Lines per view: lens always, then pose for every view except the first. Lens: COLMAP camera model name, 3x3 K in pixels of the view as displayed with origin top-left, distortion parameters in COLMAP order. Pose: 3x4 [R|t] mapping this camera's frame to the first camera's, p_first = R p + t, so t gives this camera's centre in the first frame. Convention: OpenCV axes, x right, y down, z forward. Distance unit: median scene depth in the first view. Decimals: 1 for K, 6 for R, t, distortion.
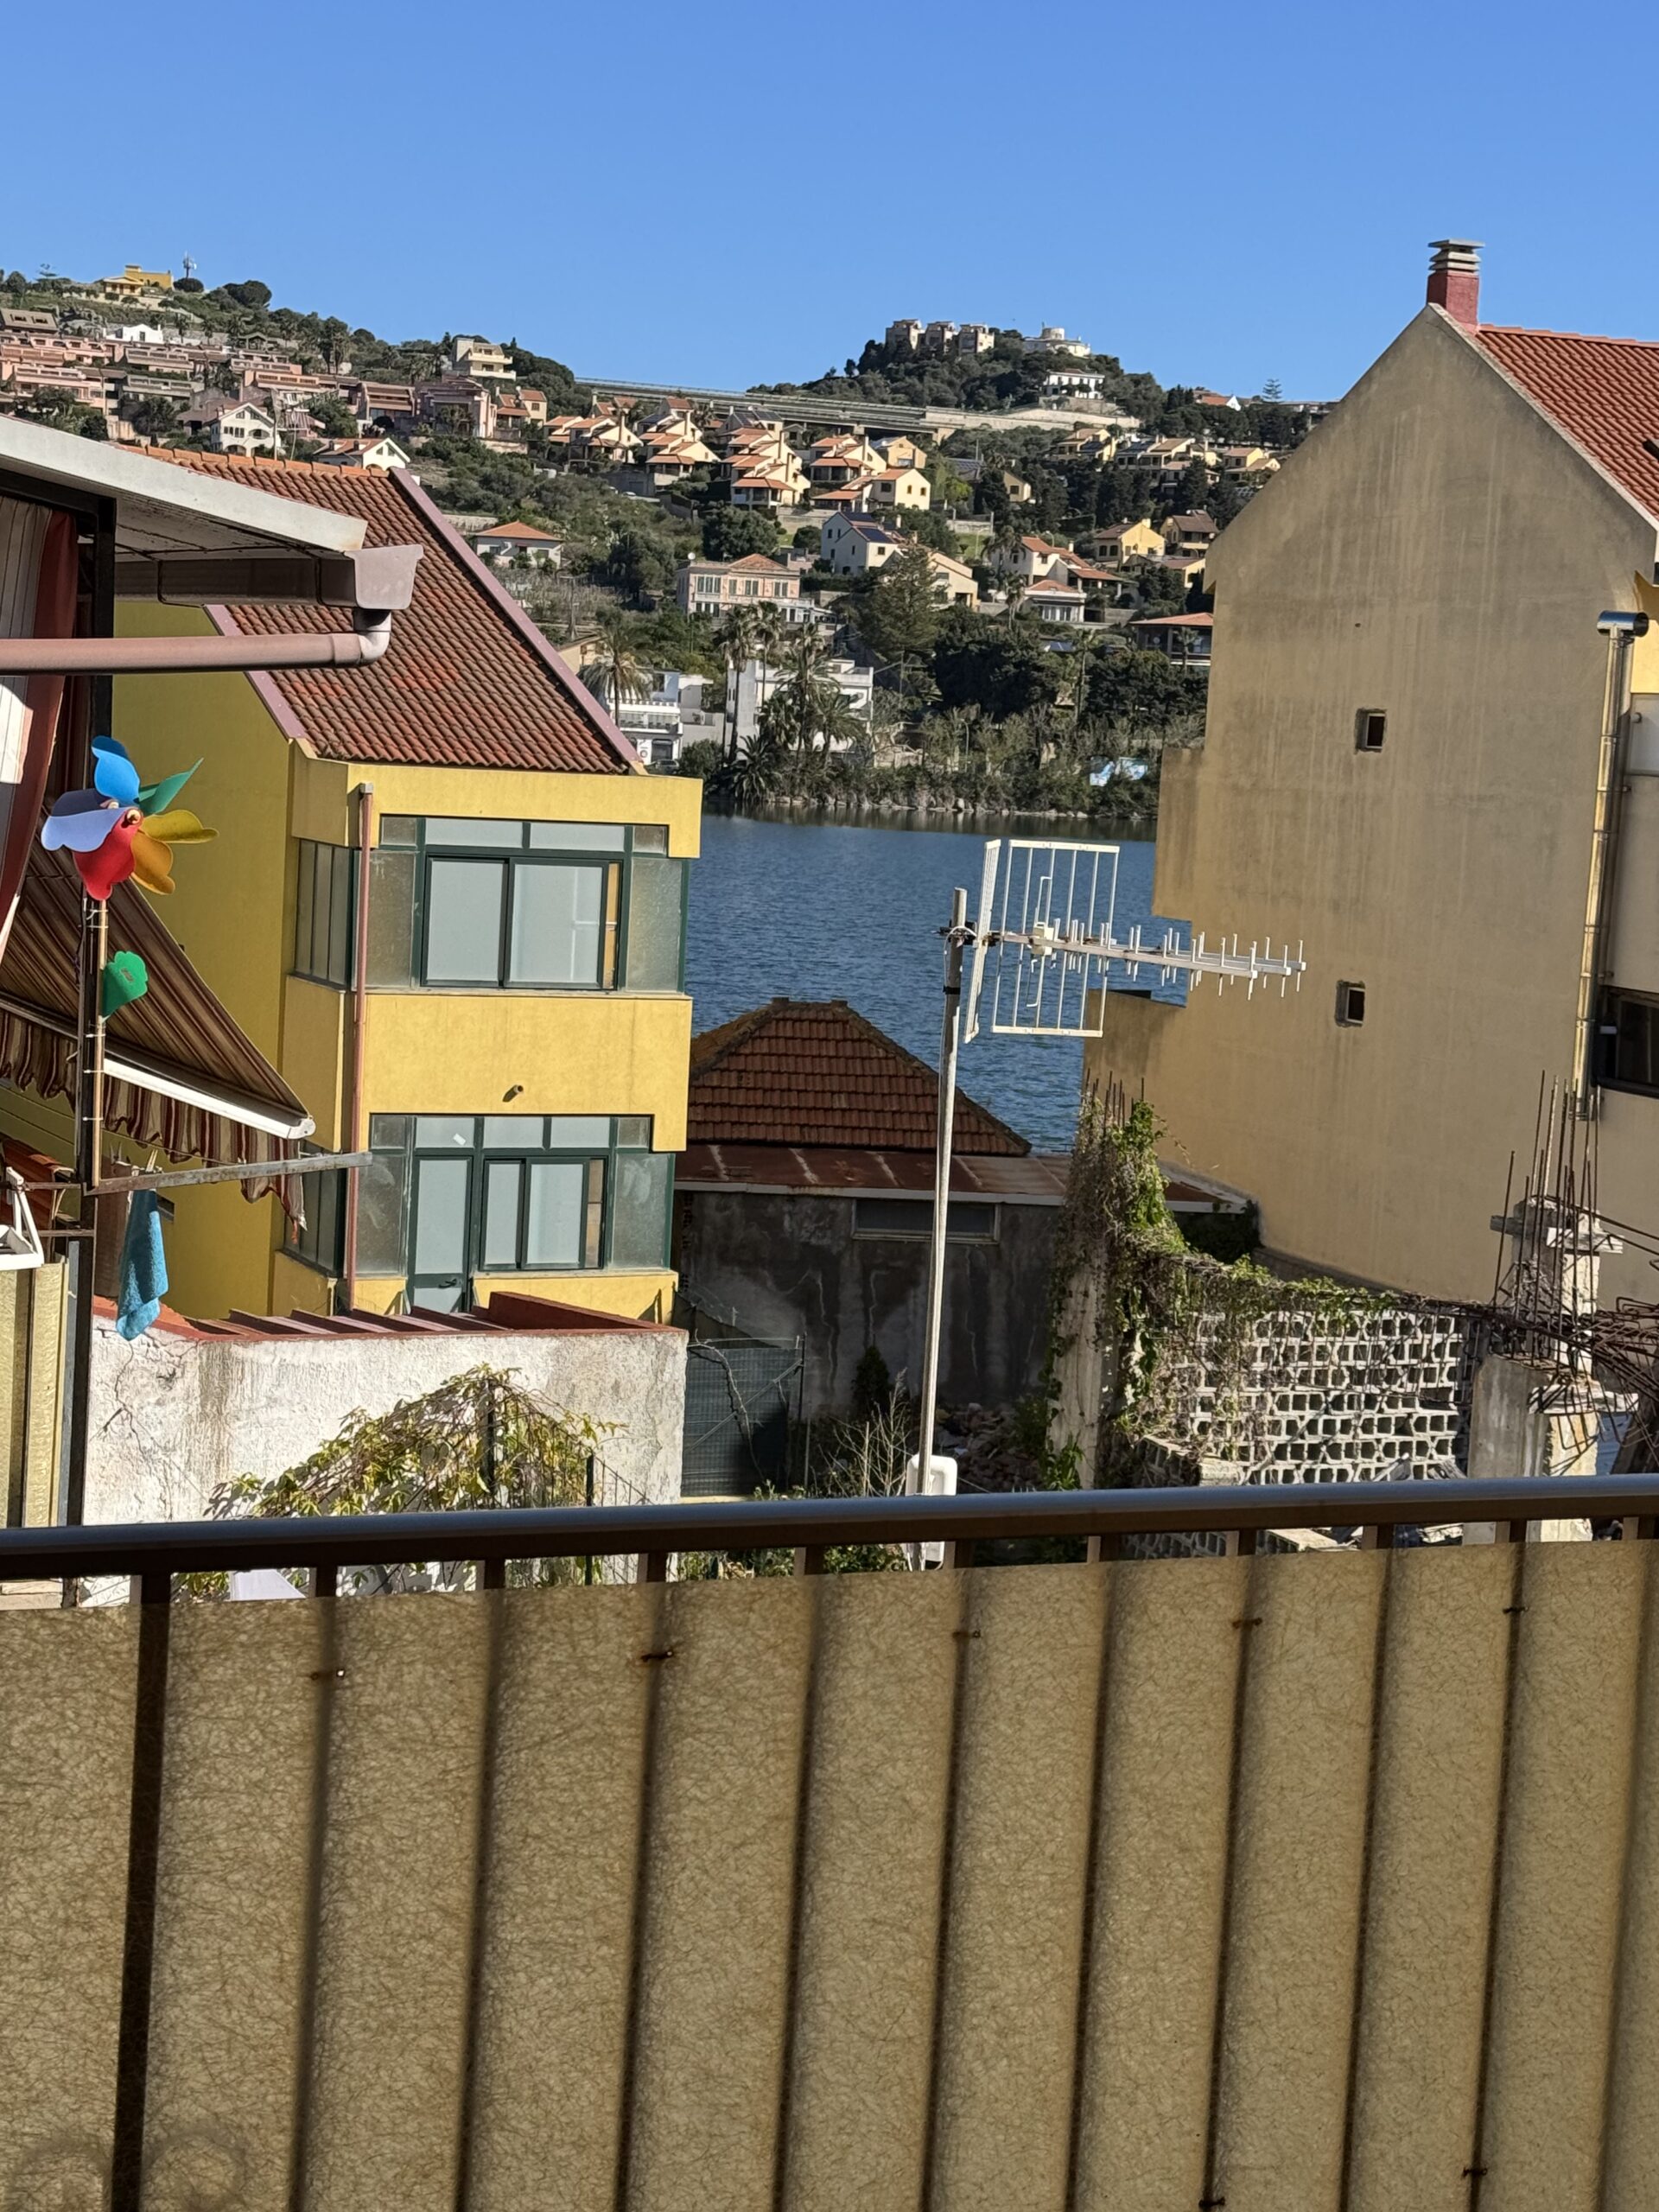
lens RADIAL K [[3601.3, 0, 837.4], [0, 3601.3, 1108.2], [0, 0, 1]] dist [0.105105, 0.000000]
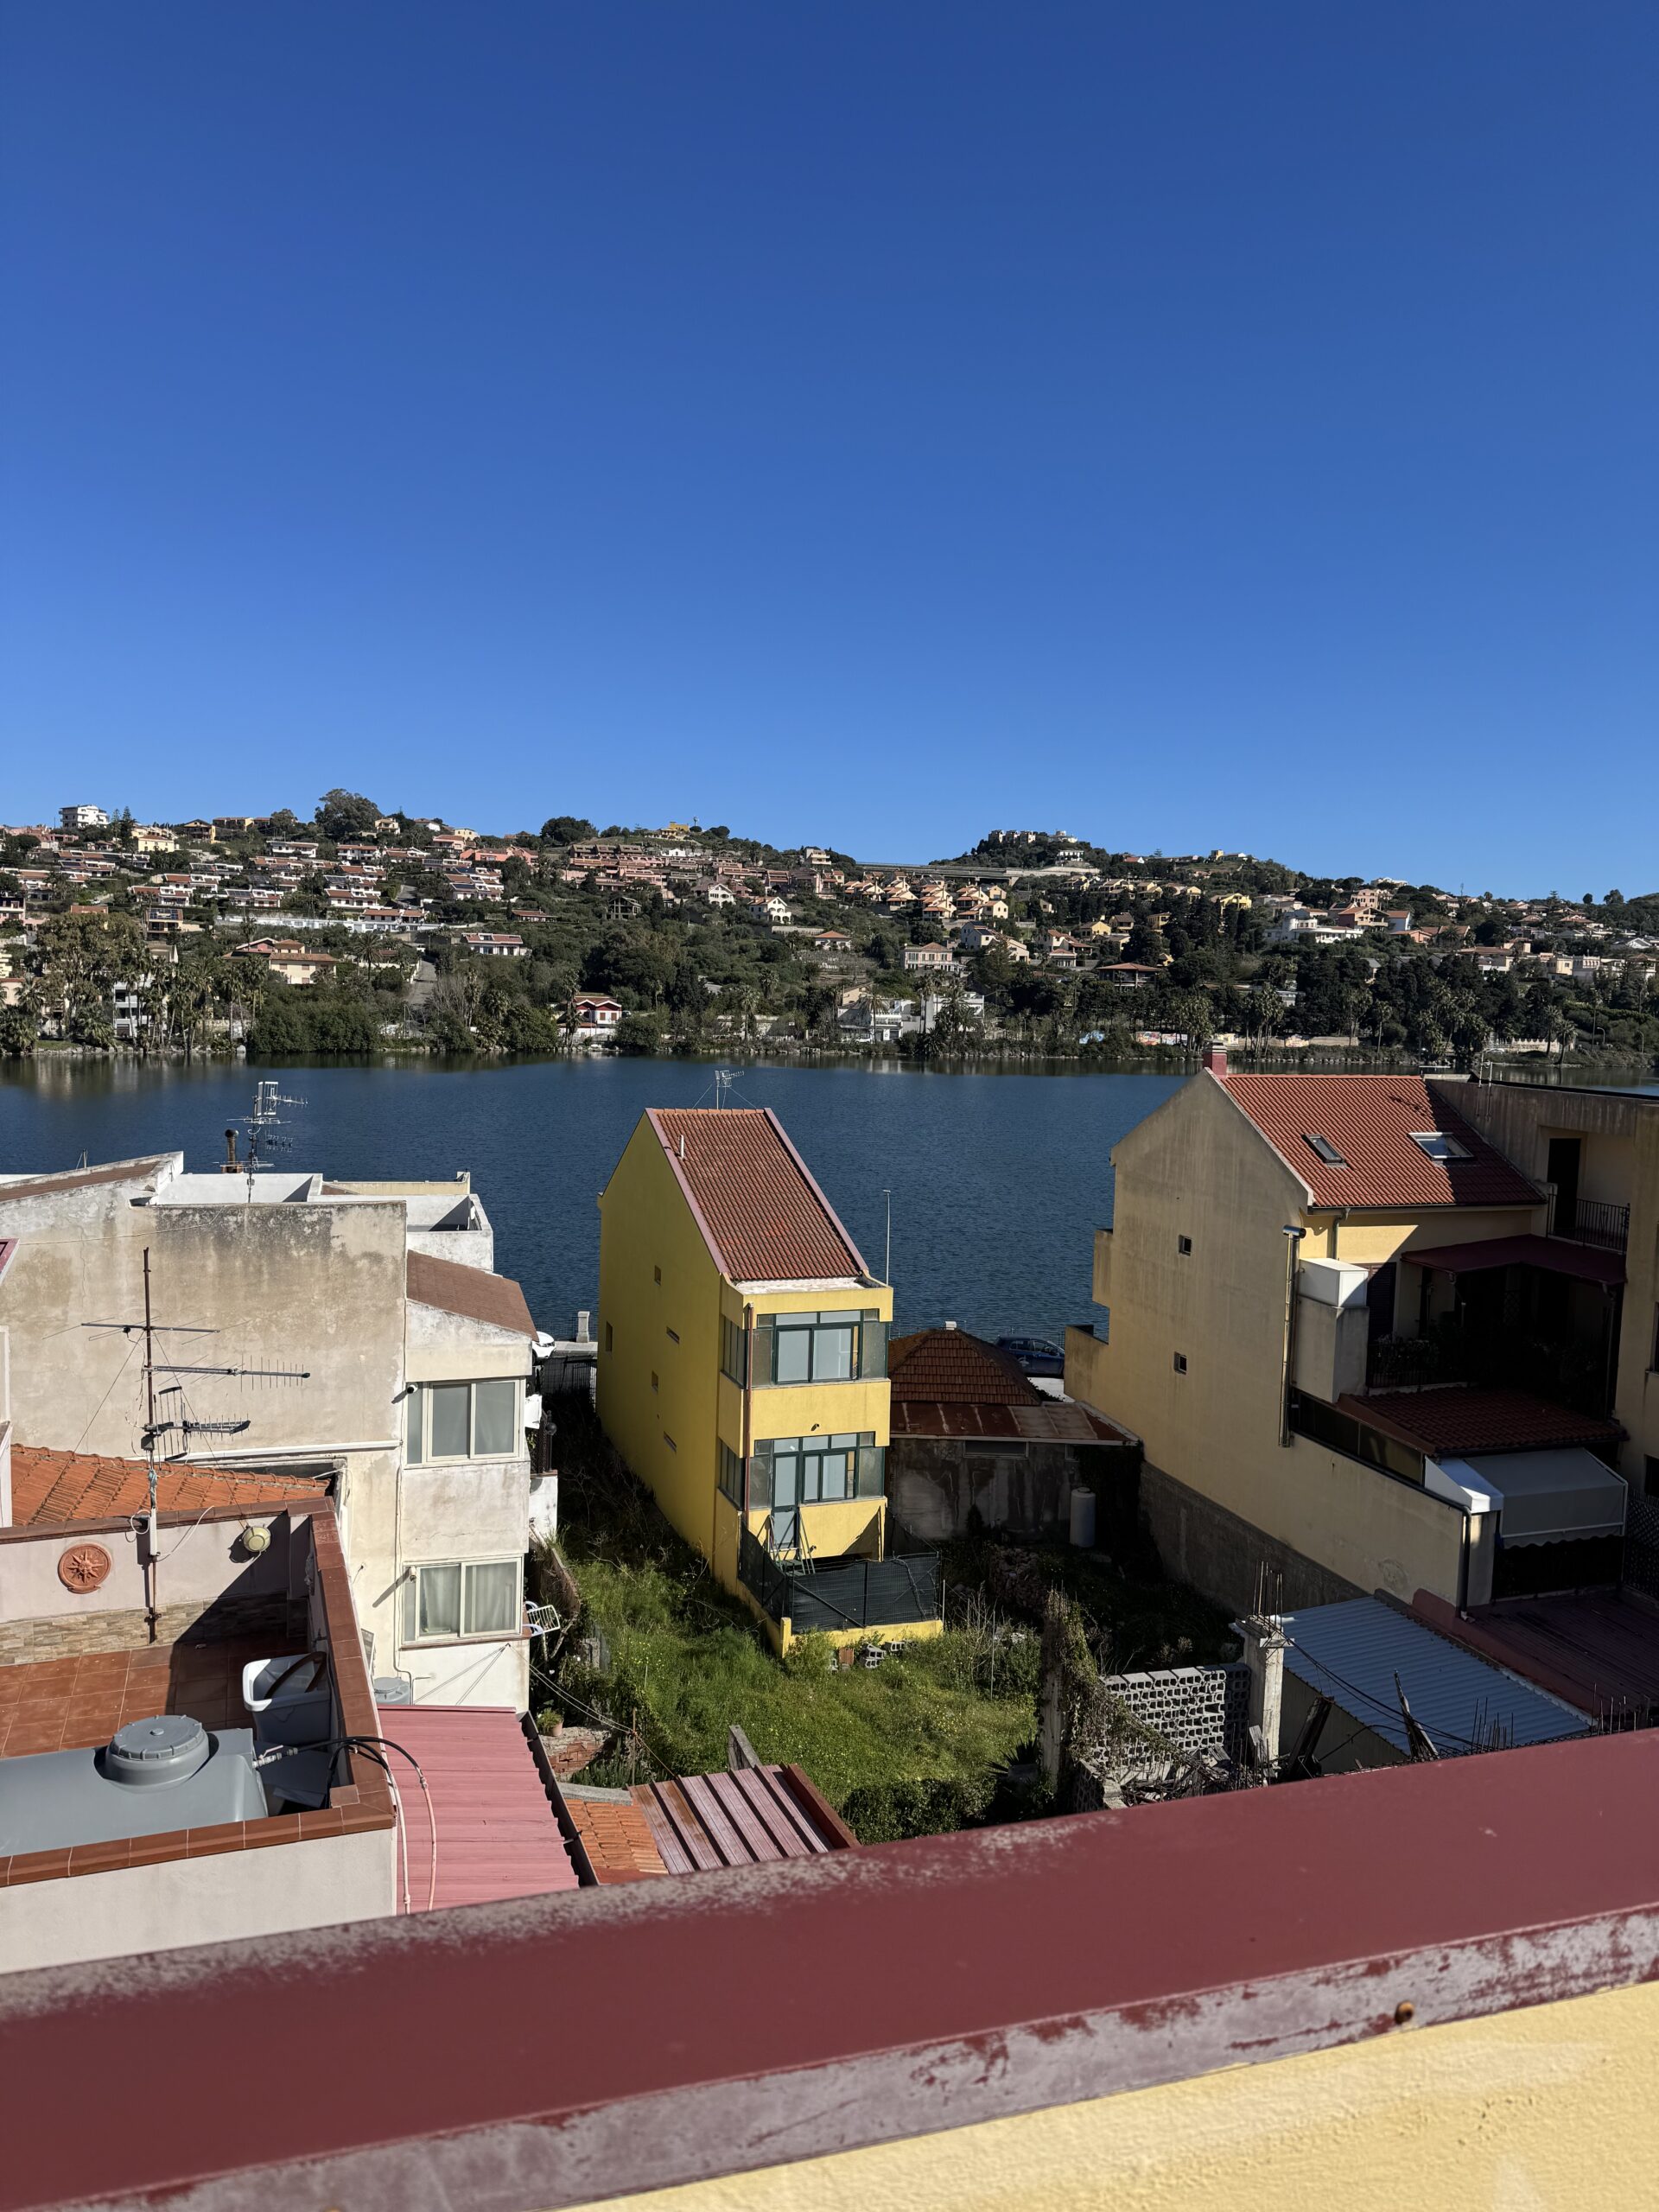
lens RADIAL K [[1539.1, 0, 807.6], [0, 1539.1, 1108.4], [0, 0, 1]] dist [0.076760, -0.089959]
pose [[0.994195, -0.019742, -0.105768, 0.015507], [0.014834, 0.998785, -0.046986, -0.162748], [0.106567, 0.045144, 0.993280, -0.008538]]
